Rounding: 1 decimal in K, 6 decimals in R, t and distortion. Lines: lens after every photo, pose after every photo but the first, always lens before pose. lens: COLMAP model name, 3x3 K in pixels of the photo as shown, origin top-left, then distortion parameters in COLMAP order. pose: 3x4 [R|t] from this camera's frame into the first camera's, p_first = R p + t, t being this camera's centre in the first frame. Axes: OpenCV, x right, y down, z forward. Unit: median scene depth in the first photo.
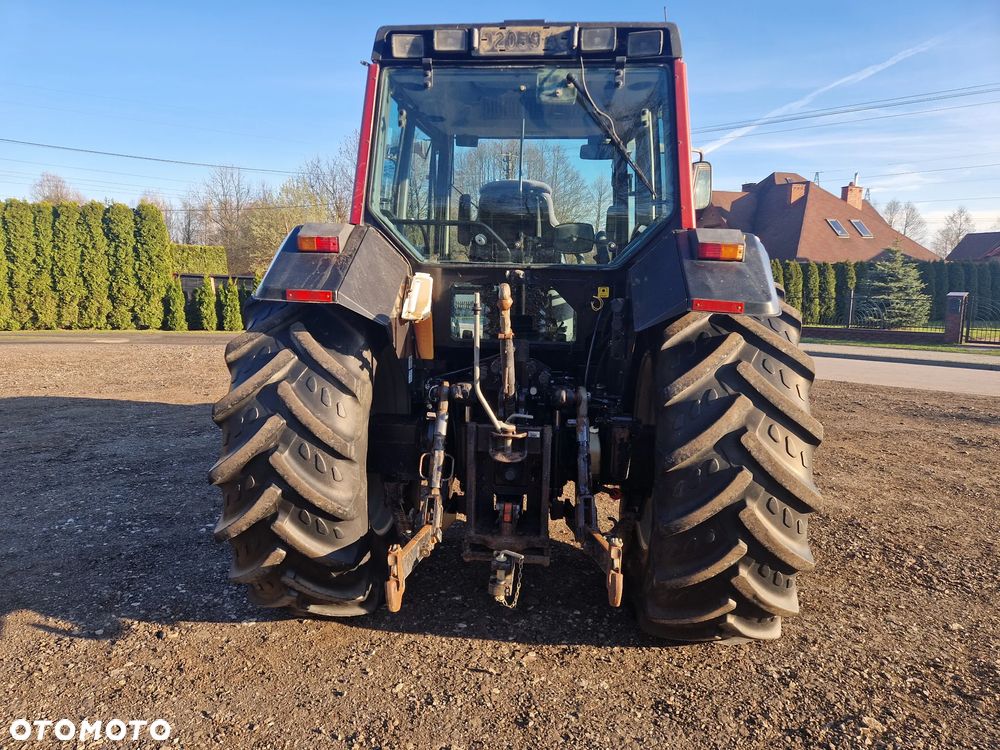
lens RADIAL K [[664.6, 0, 501.7], [0, 664.6, 375.9], [0, 0, 1]] dist [0.083147, -0.064764]
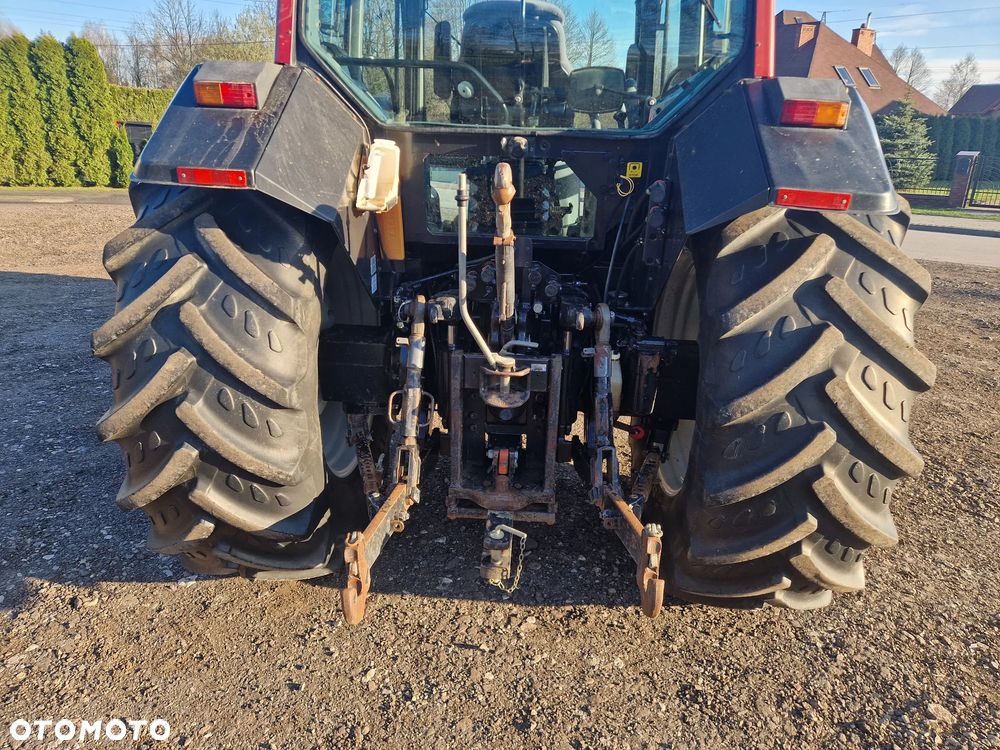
lens RADIAL K [[664.6, 0, 506.9], [0, 664.6, 372.7], [0, 0, 1]] dist [0.083147, -0.064764]
pose [[0.999463, -0.001864, 0.032719, -0.012413], [-0.004697, 0.979926, 0.199308, -0.056557], [-0.032434, -0.199354, 0.979391, 0.251923]]
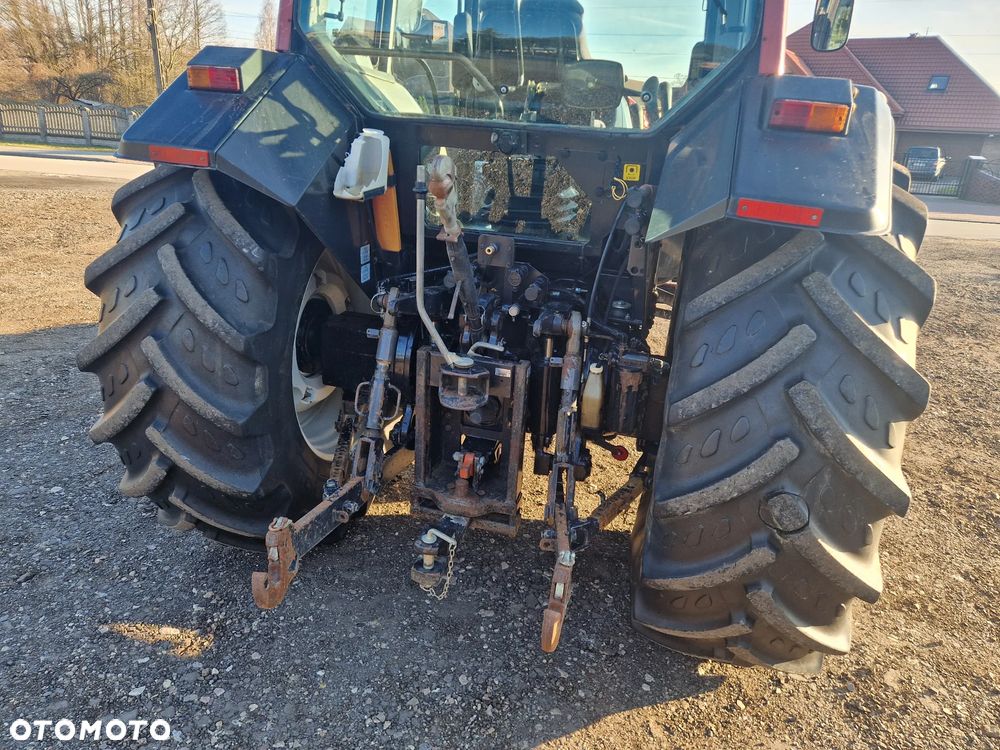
lens RADIAL K [[664.6, 0, 504.2], [0, 664.6, 376.2], [0, 0, 1]] dist [0.083147, -0.064764]
pose [[0.984226, 0.101391, -0.144982, 0.153521], [-0.069814, 0.975568, 0.208310, -0.059180], [0.162560, -0.194903, 0.967257, 0.289317]]
